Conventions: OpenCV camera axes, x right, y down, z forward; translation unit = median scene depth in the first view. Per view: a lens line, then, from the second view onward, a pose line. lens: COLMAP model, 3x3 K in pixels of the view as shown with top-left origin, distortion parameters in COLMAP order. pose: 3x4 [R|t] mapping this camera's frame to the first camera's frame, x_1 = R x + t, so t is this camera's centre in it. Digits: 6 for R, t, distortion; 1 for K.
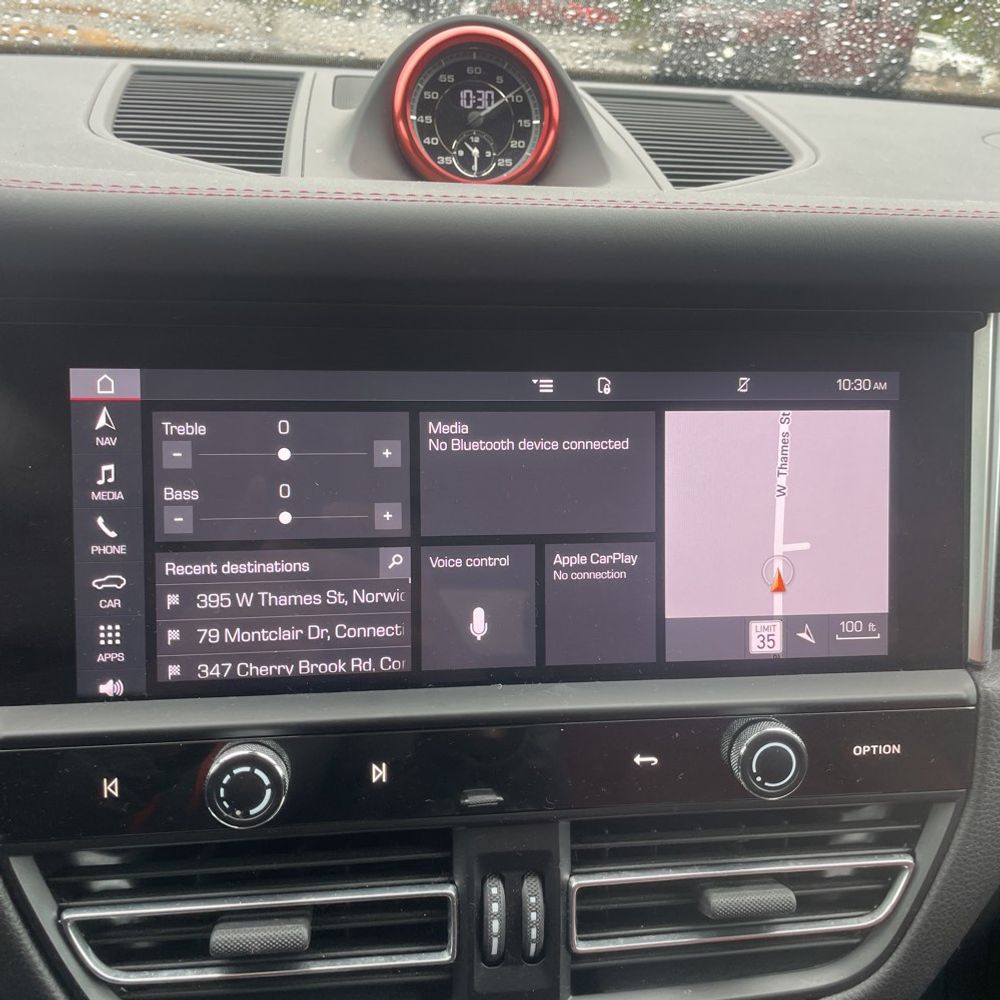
lens RADIAL K [[1005.2, 0, 507.0], [0, 1005.2, 475.5], [0, 0, 1]] dist [0.036531, 0.000000]
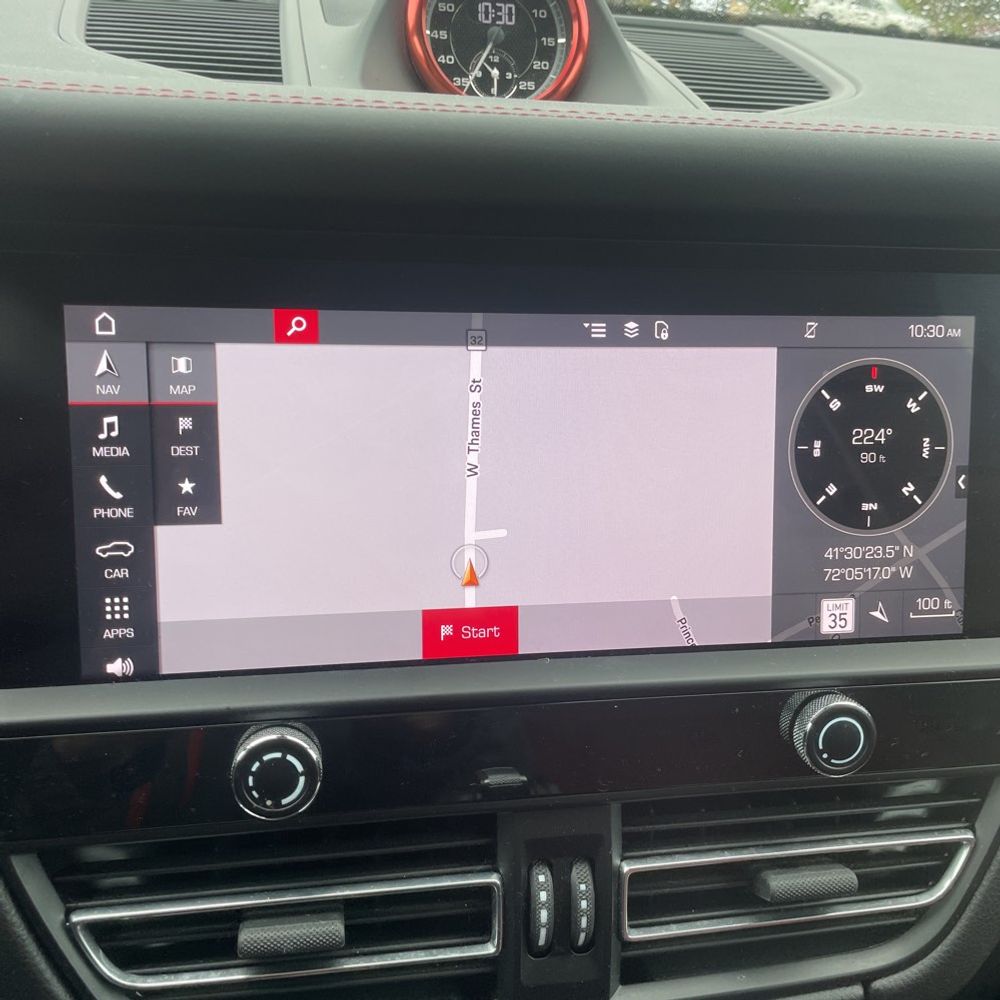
lens RADIAL K [[1005.2, 0, 495.0], [0, 1005.2, 498.5], [0, 0, 1]] dist [0.036531, 0.000000]
pose [[0.998565, -0.003192, 0.053454, -0.101809], [0.000227, 0.998465, 0.055387, 0.011377], [-0.053548, -0.055296, 0.997033, 0.096775]]
